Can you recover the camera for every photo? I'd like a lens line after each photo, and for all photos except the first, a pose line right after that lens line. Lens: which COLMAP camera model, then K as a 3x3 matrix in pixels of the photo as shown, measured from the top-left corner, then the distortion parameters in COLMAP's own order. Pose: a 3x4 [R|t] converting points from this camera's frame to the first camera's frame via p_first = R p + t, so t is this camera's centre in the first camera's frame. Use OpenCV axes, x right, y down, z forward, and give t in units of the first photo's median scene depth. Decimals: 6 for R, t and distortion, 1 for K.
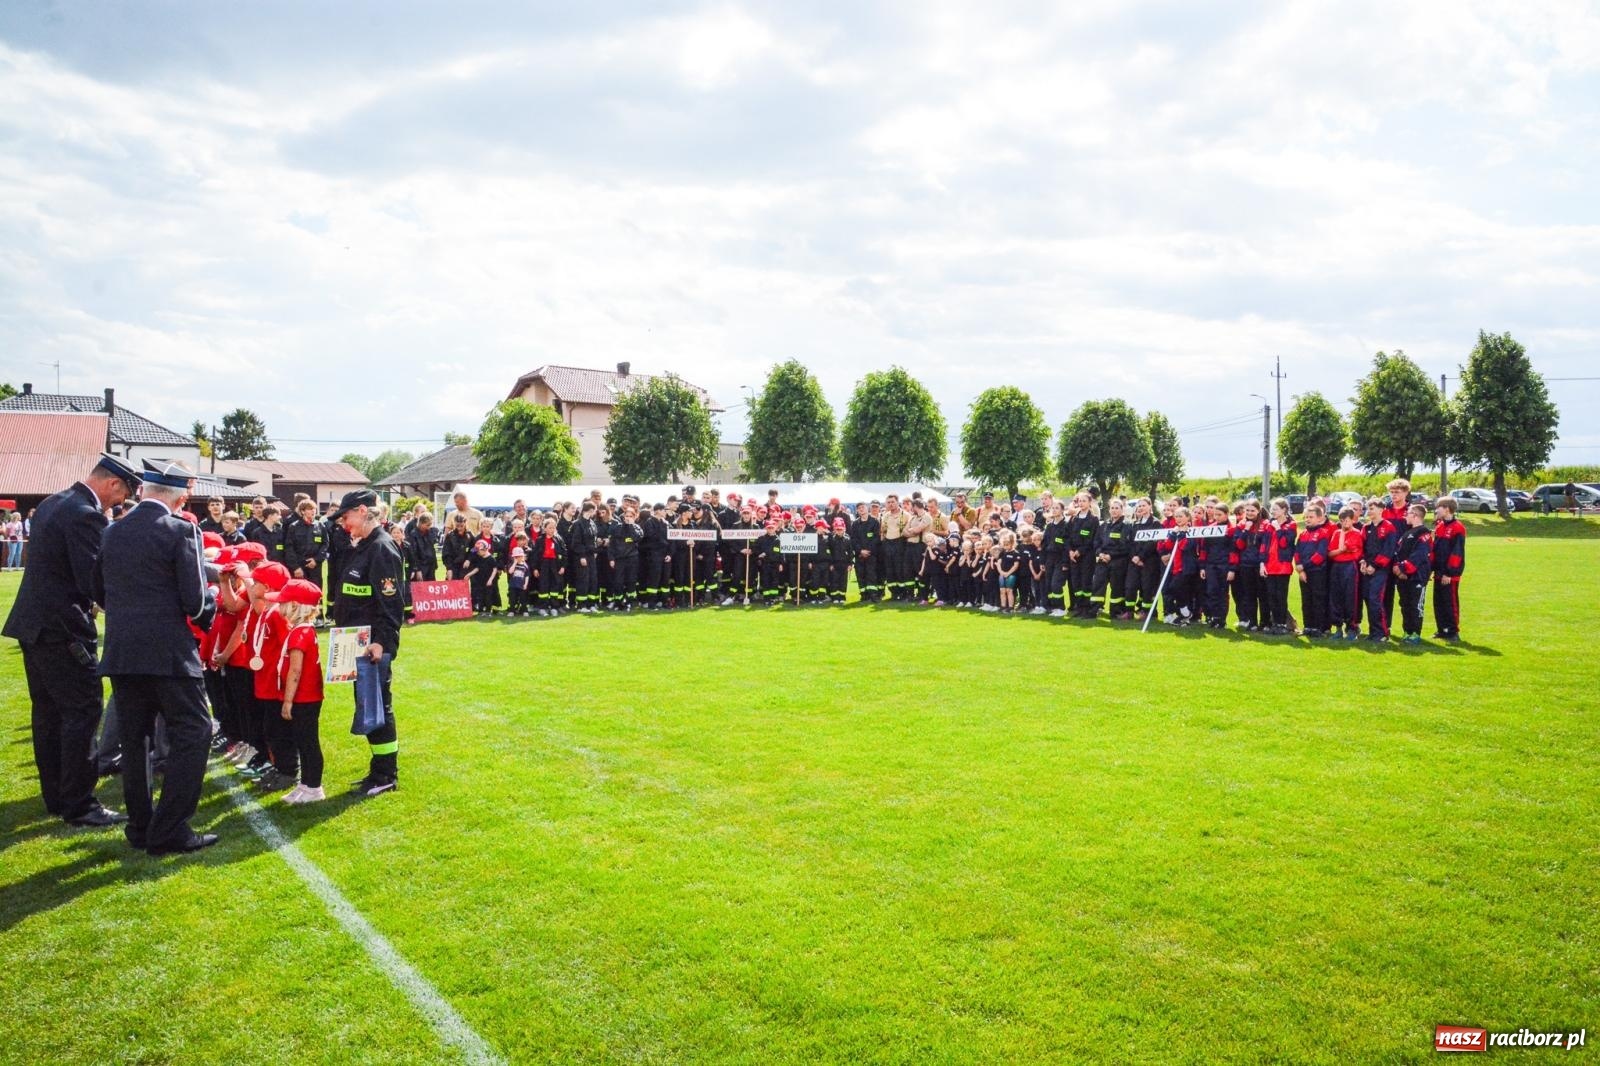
lens RADIAL K [[1138.8, 0, 791.1], [0, 1138.8, 553.1], [0, 0, 1]] dist [-0.115904, 0.063203]
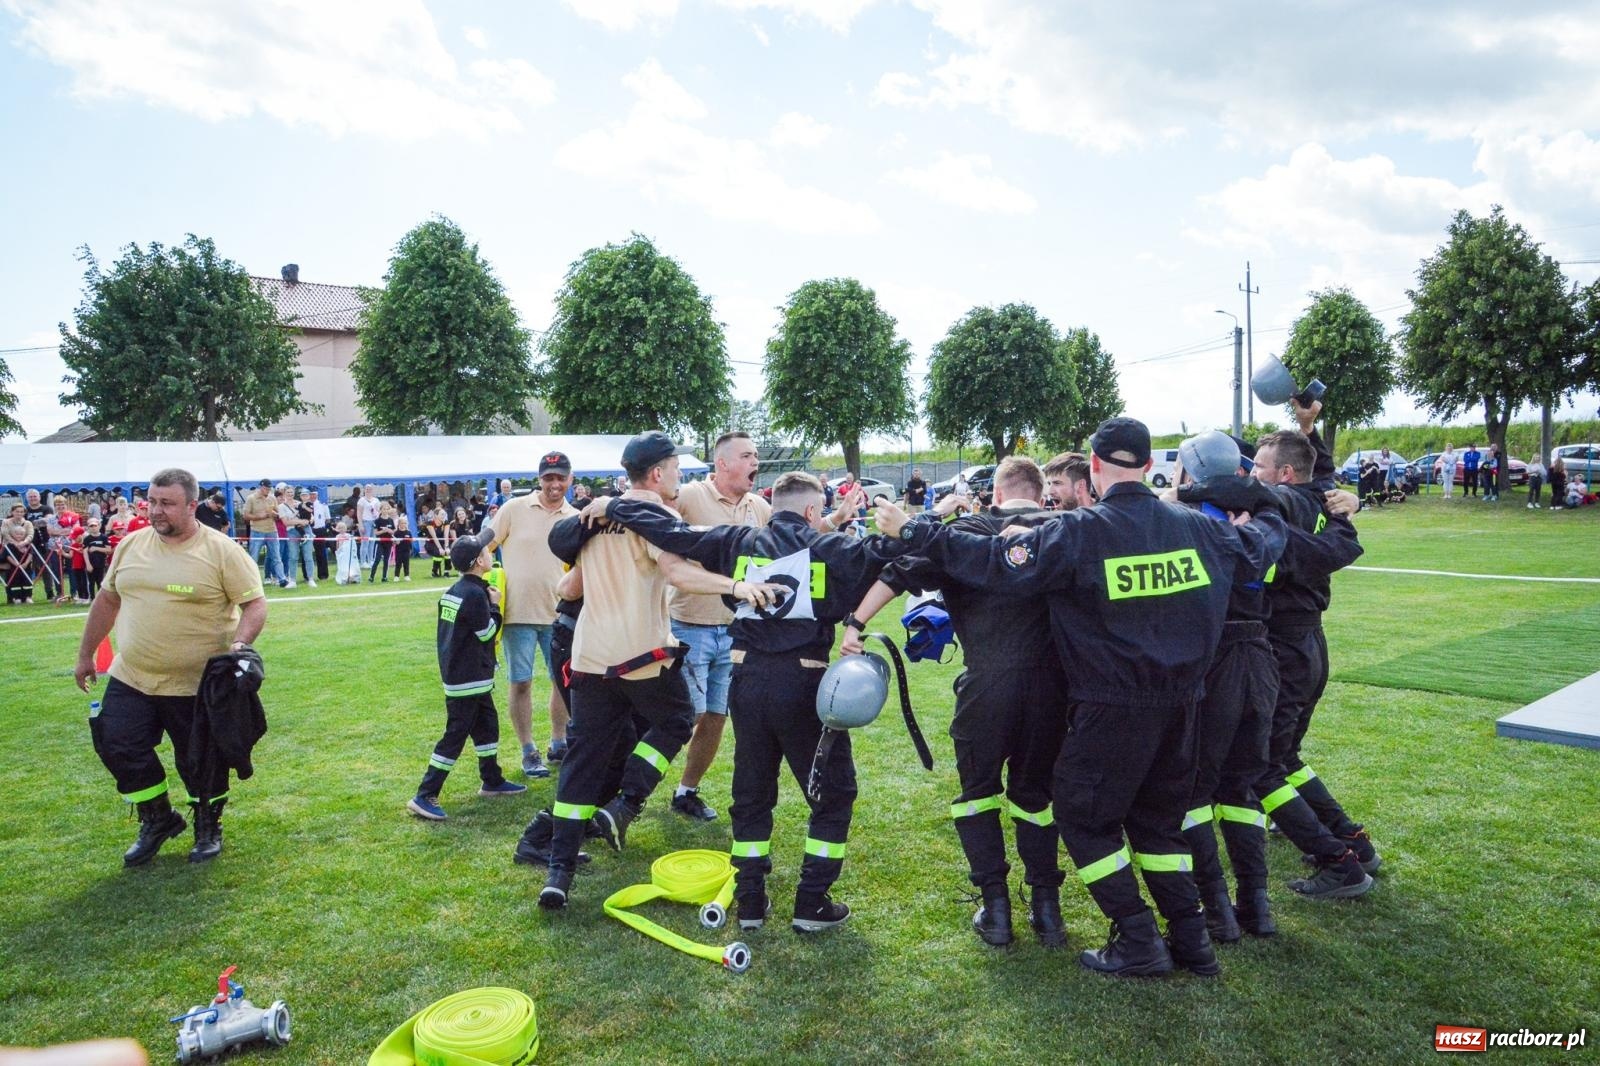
lens RADIAL K [[1138.8, 0, 791.1], [0, 1138.8, 553.1], [0, 0, 1]] dist [-0.115904, 0.063203]
pose [[0.997528, -0.010888, 0.069419, 0.128070], [0.008922, 0.999552, 0.028567, -0.018557], [-0.069699, -0.027877, 0.997178, 0.415240]]
